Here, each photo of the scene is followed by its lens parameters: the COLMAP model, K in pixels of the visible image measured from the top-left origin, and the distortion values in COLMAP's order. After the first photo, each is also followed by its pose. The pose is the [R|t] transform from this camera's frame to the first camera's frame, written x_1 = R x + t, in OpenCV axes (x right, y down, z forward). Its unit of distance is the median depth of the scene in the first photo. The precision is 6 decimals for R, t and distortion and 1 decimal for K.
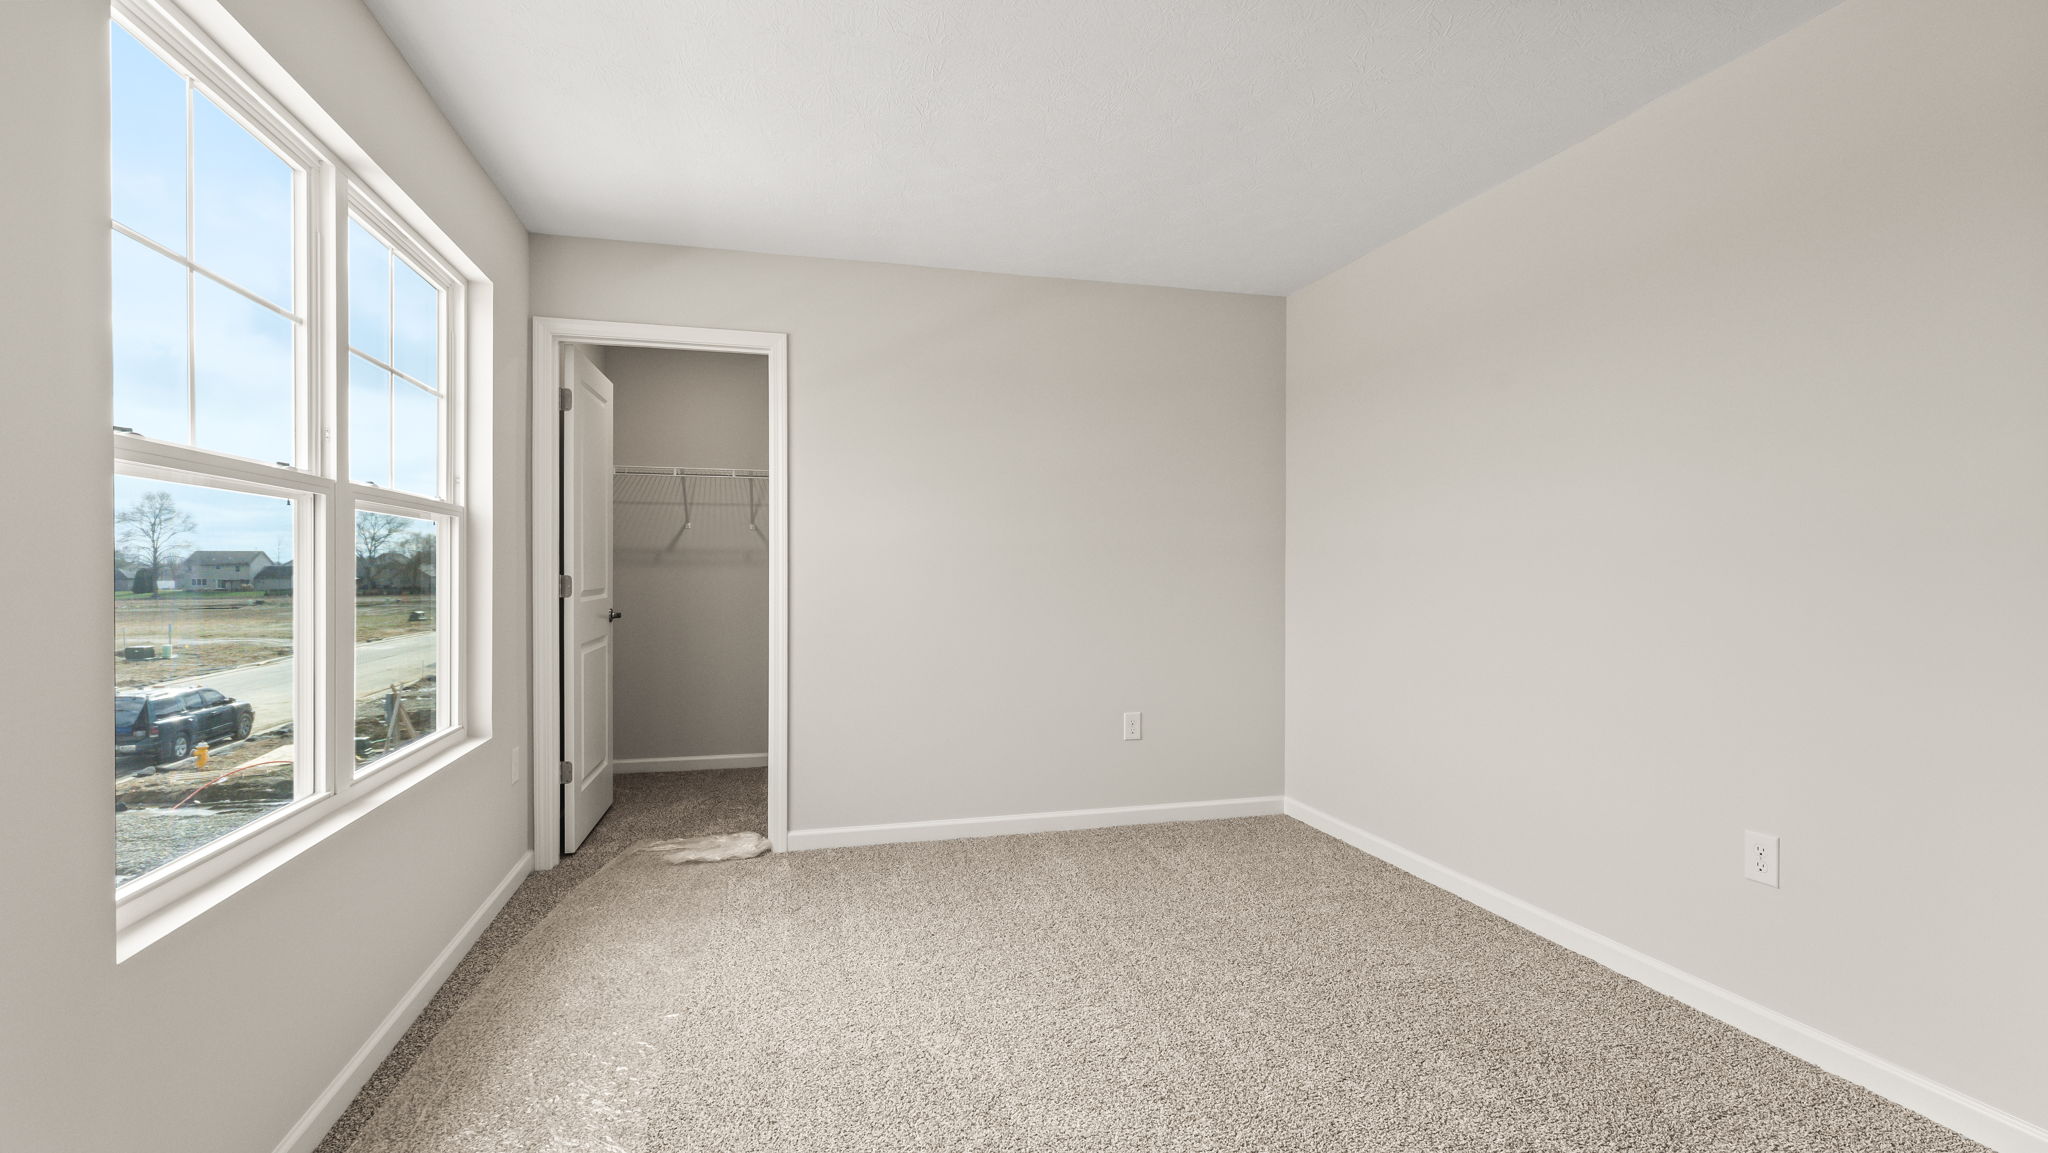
lens RADIAL K [[909.4, 0, 1018.4], [0, 909.4, 569.9], [0, 0, 1]] dist [-0.000013, -0.000265]
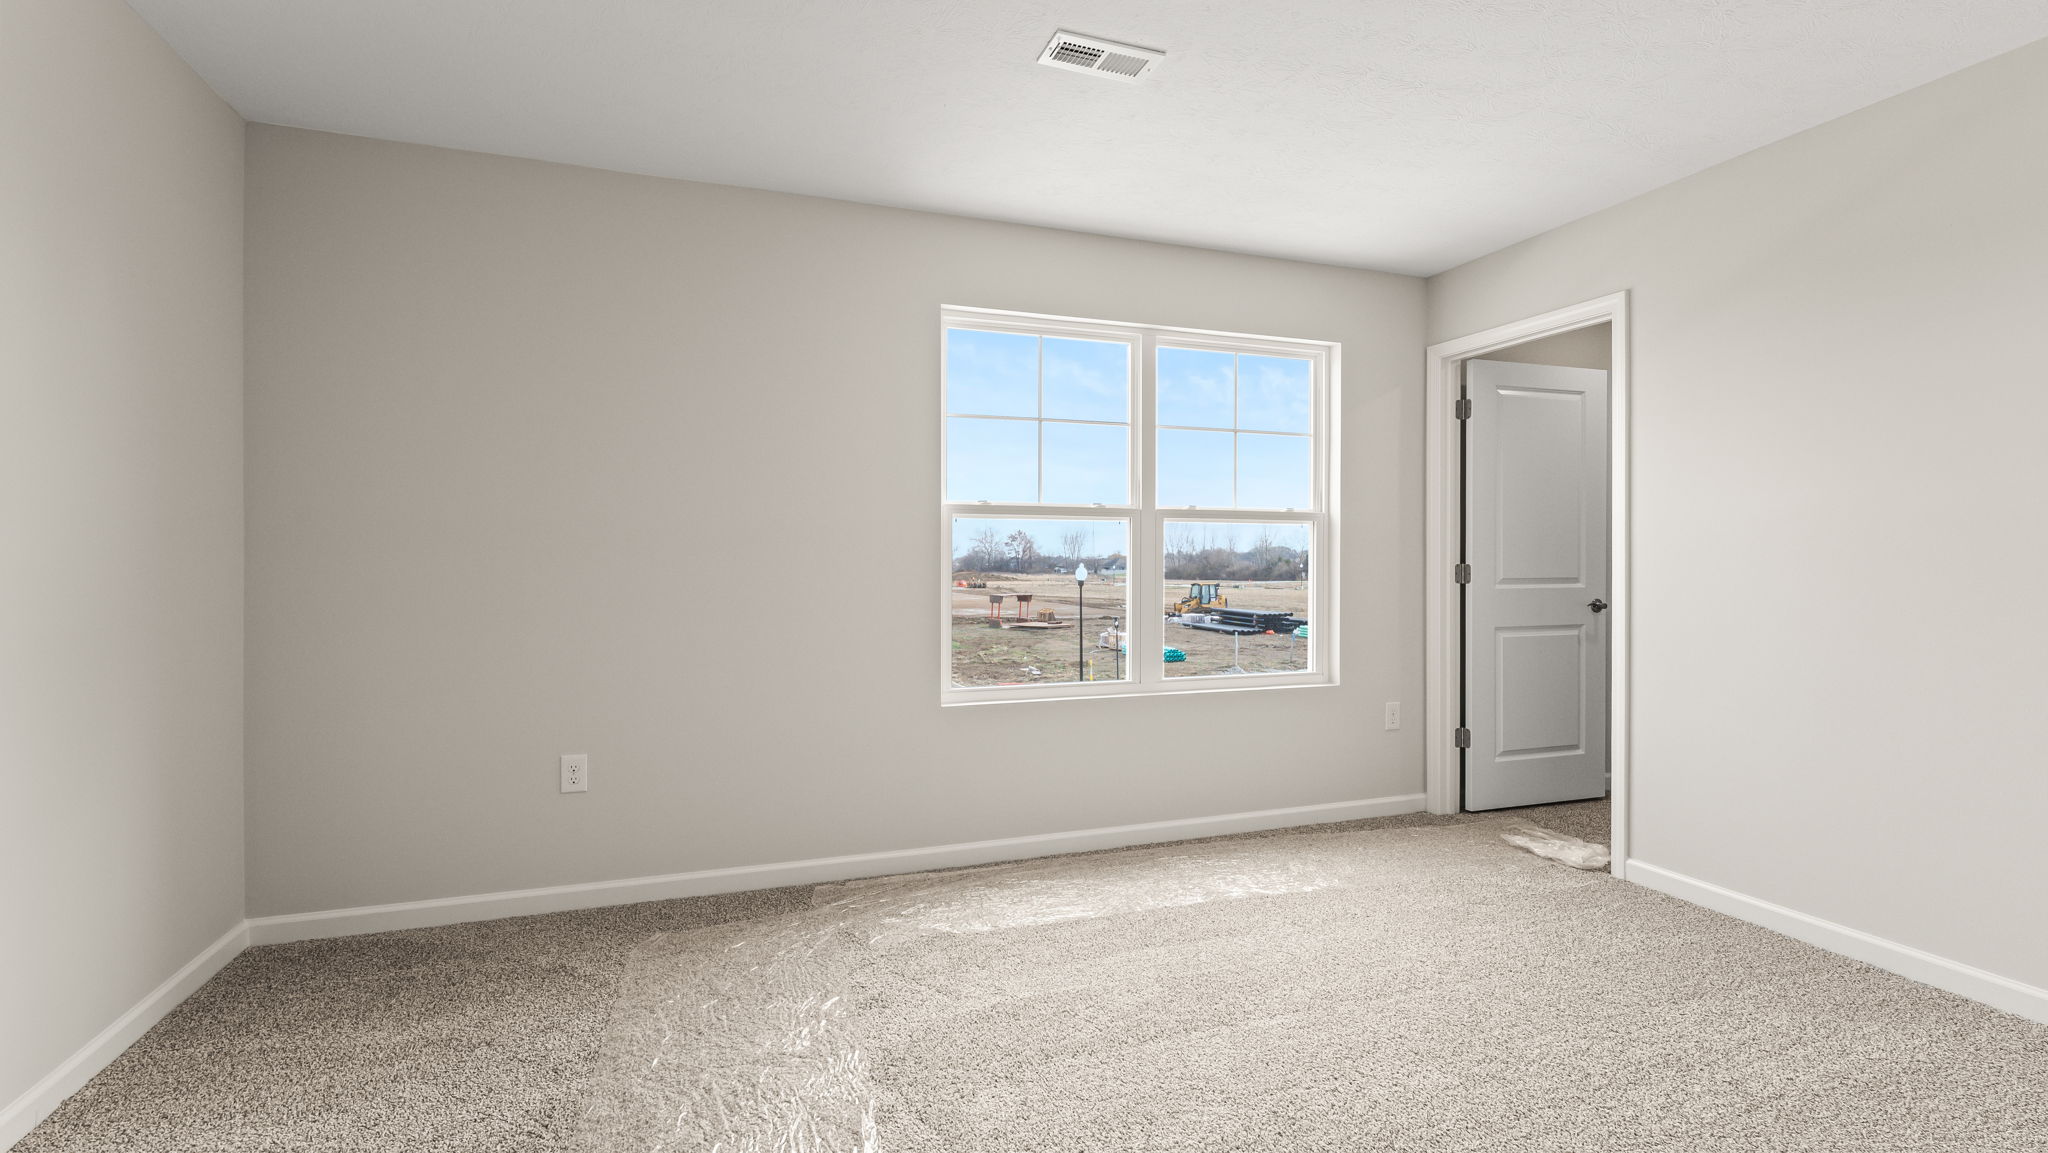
lens RADIAL K [[909.4, 0, 1018.4], [0, 909.4, 569.9], [0, 0, 1]] dist [-0.000013, -0.000265]
pose [[0.080354, 0.013010, -0.996682, 0.591278], [-0.002851, 0.999914, 0.012822, 0.000637], [0.996762, 0.001811, 0.080384, 0.355645]]
